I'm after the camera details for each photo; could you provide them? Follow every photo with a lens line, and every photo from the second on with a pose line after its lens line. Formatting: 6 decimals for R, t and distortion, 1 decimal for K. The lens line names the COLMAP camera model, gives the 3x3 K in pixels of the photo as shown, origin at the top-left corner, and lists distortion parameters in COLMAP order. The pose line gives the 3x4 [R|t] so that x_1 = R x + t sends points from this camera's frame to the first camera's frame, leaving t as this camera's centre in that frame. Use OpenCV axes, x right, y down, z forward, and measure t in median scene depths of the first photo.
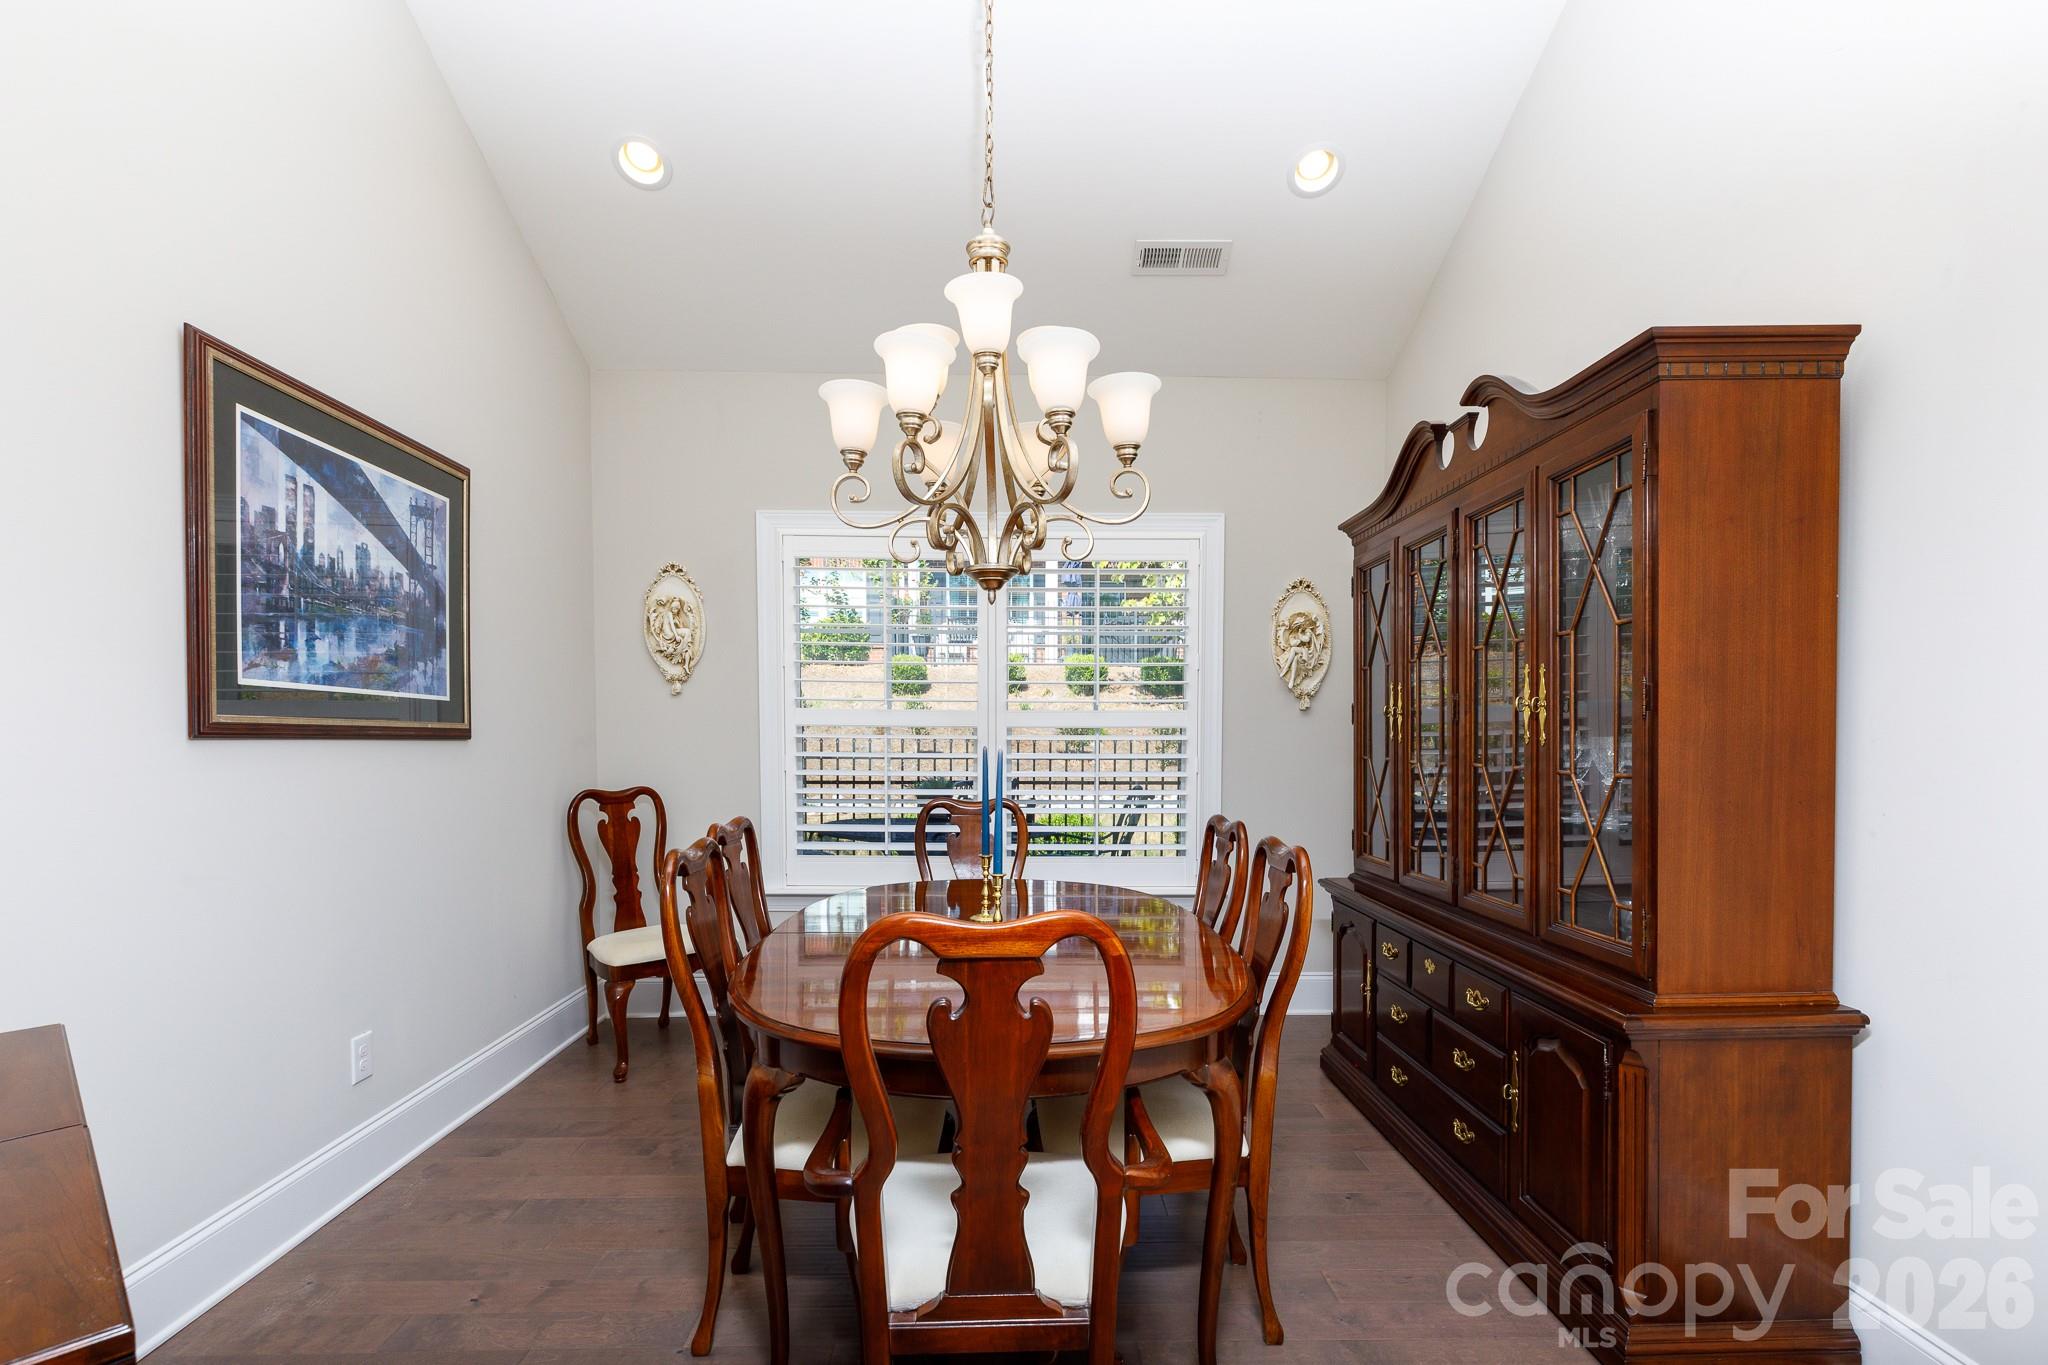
lens RADIAL K [[915.3, 0, 1070.5], [0, 915.3, 749.1], [0, 0, 1]] dist [0.003923, -0.000193]
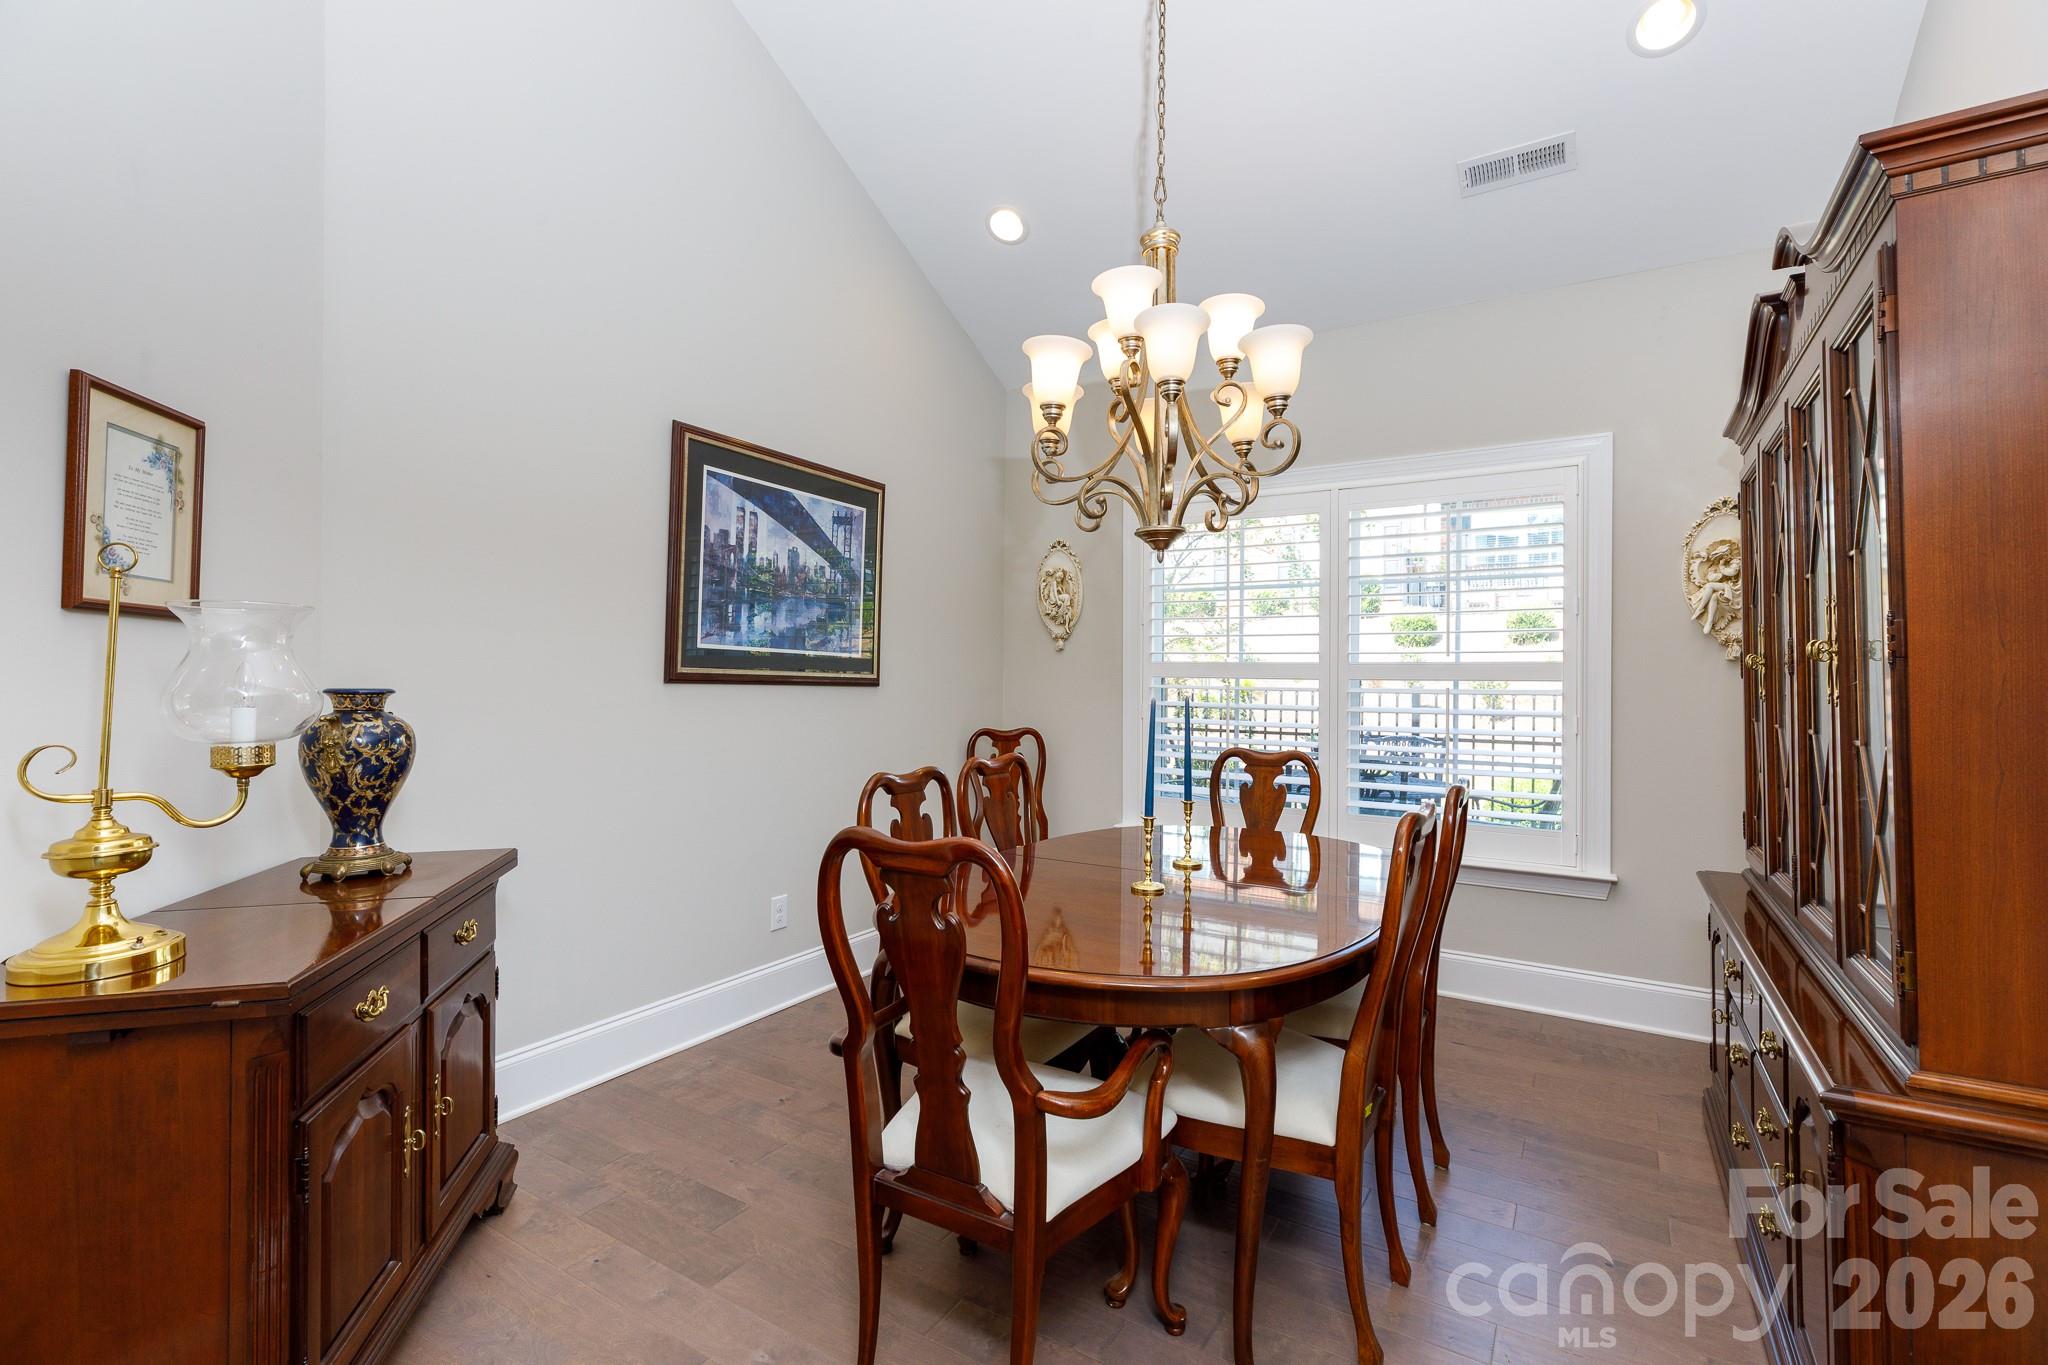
lens RADIAL K [[915.3, 0, 1107.5], [0, 915.3, 647.3], [0, 0, 1]] dist [0.003923, -0.000193]
pose [[0.852449, -0.014451, -0.522610, 0.382303], [-0.017501, 0.998269, -0.056151, 0.001477], [0.522517, 0.057012, 0.850721, 0.056633]]
